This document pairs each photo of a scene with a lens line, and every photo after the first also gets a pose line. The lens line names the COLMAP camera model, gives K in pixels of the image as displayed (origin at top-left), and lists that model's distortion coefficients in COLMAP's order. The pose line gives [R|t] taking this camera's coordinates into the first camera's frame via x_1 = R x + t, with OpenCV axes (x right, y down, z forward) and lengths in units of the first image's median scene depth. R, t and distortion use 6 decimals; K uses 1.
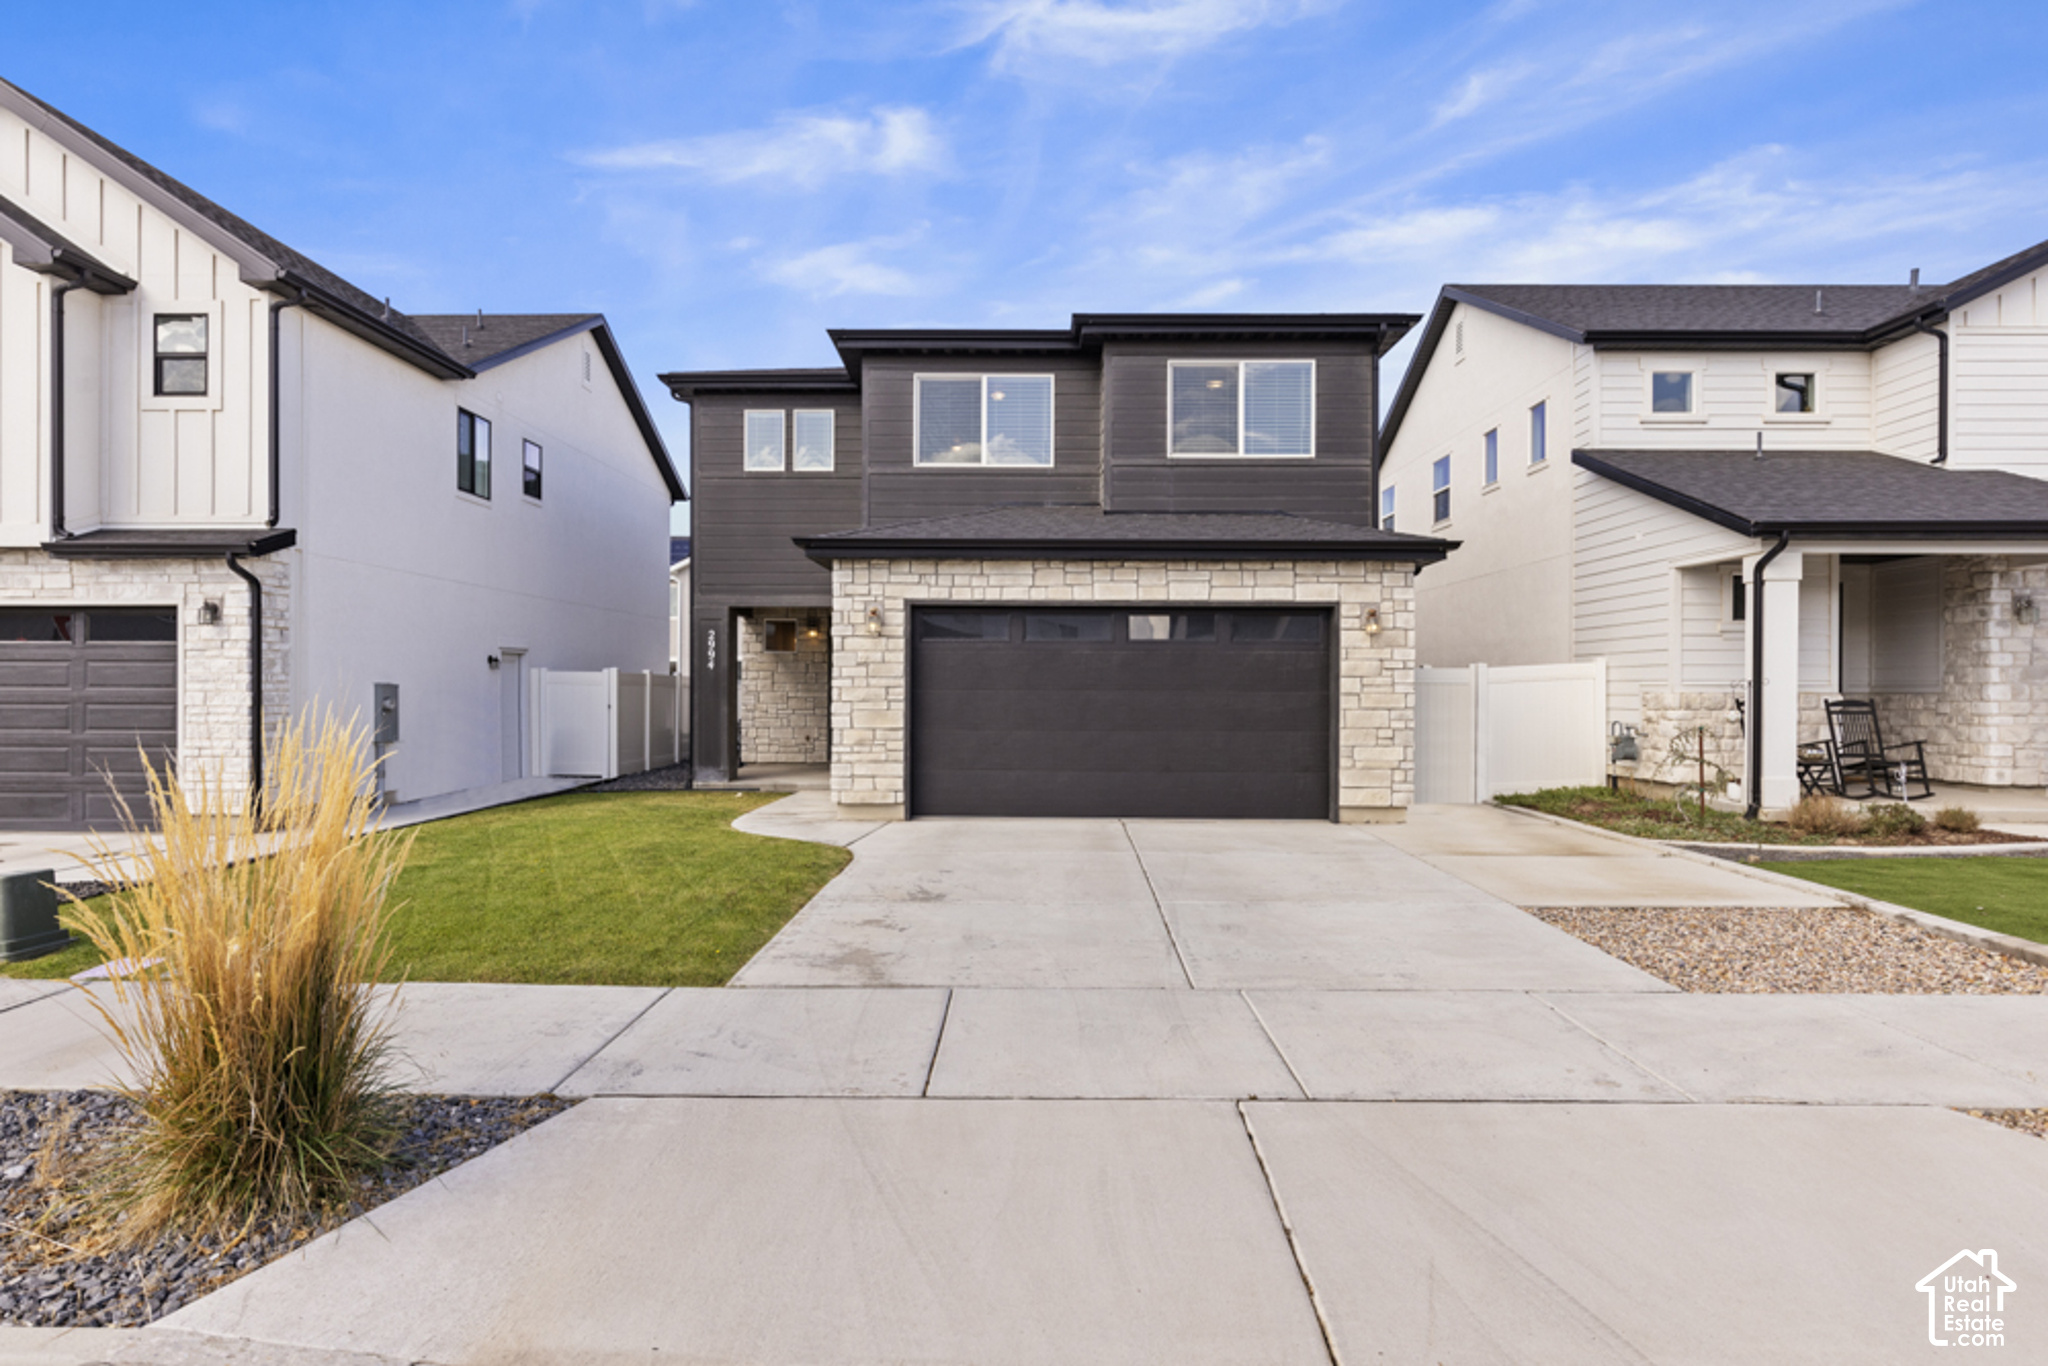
lens RADIAL K [[1096.3, 0, 1024.0], [0, 1096.3, 683.0], [0, 0, 1]] dist [-0.002642, -0.000507]
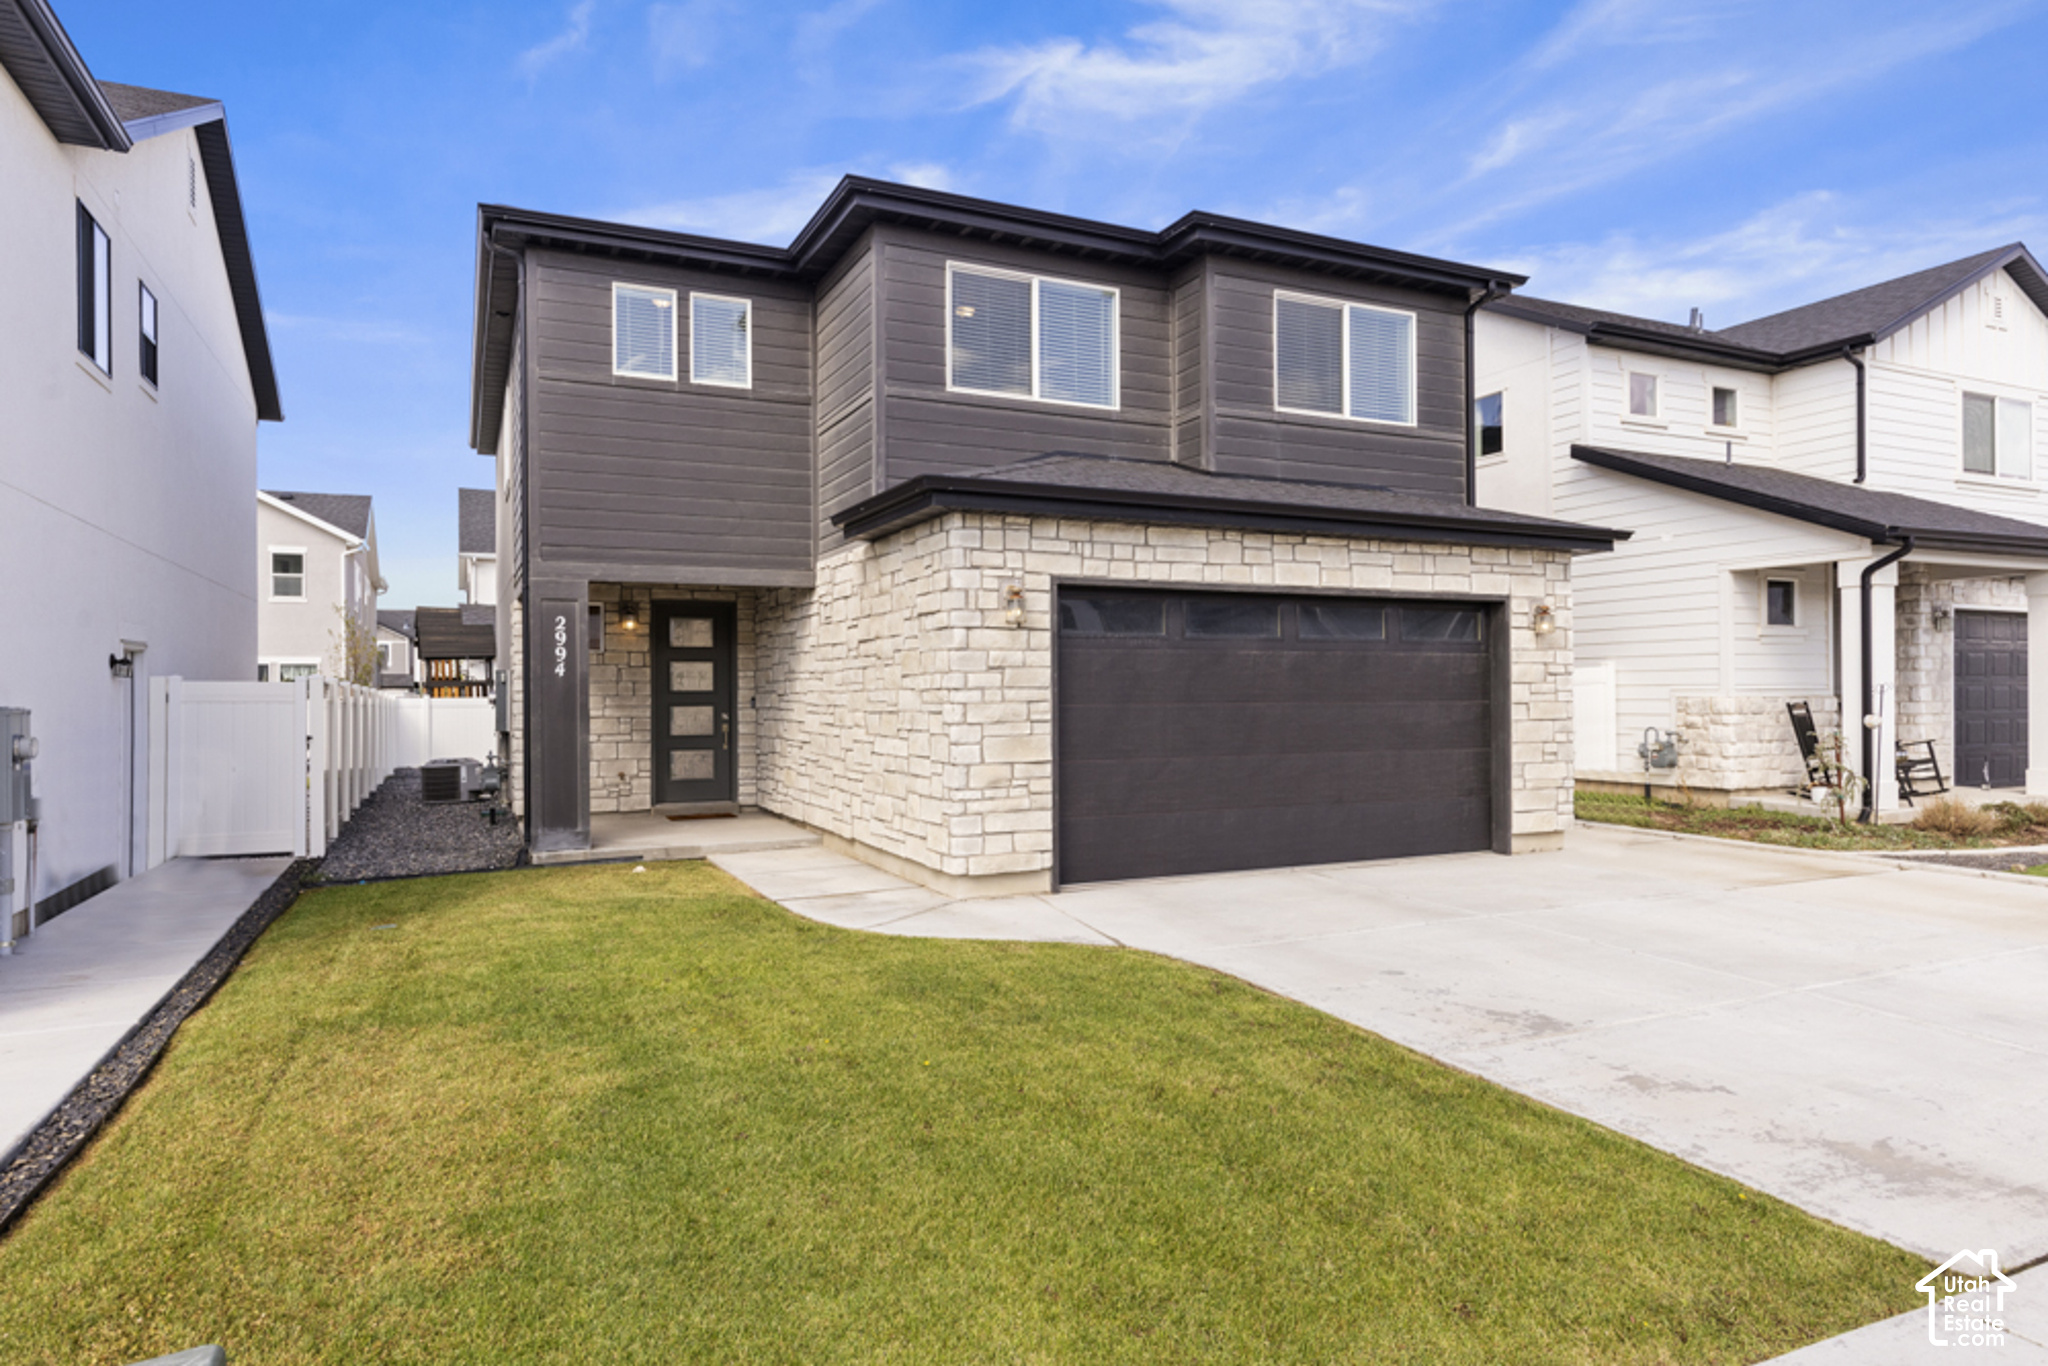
lens RADIAL K [[1189.8, 0, 1024.0], [0, 1189.8, 683.0], [0, 0, 1]] dist [0.002296, 0.000172]
pose [[0.897426, -0.005696, 0.441128, -0.457052], [0.007928, 0.999963, -0.003217, -0.005777], [-0.441093, 0.006384, 0.897439, 0.328588]]
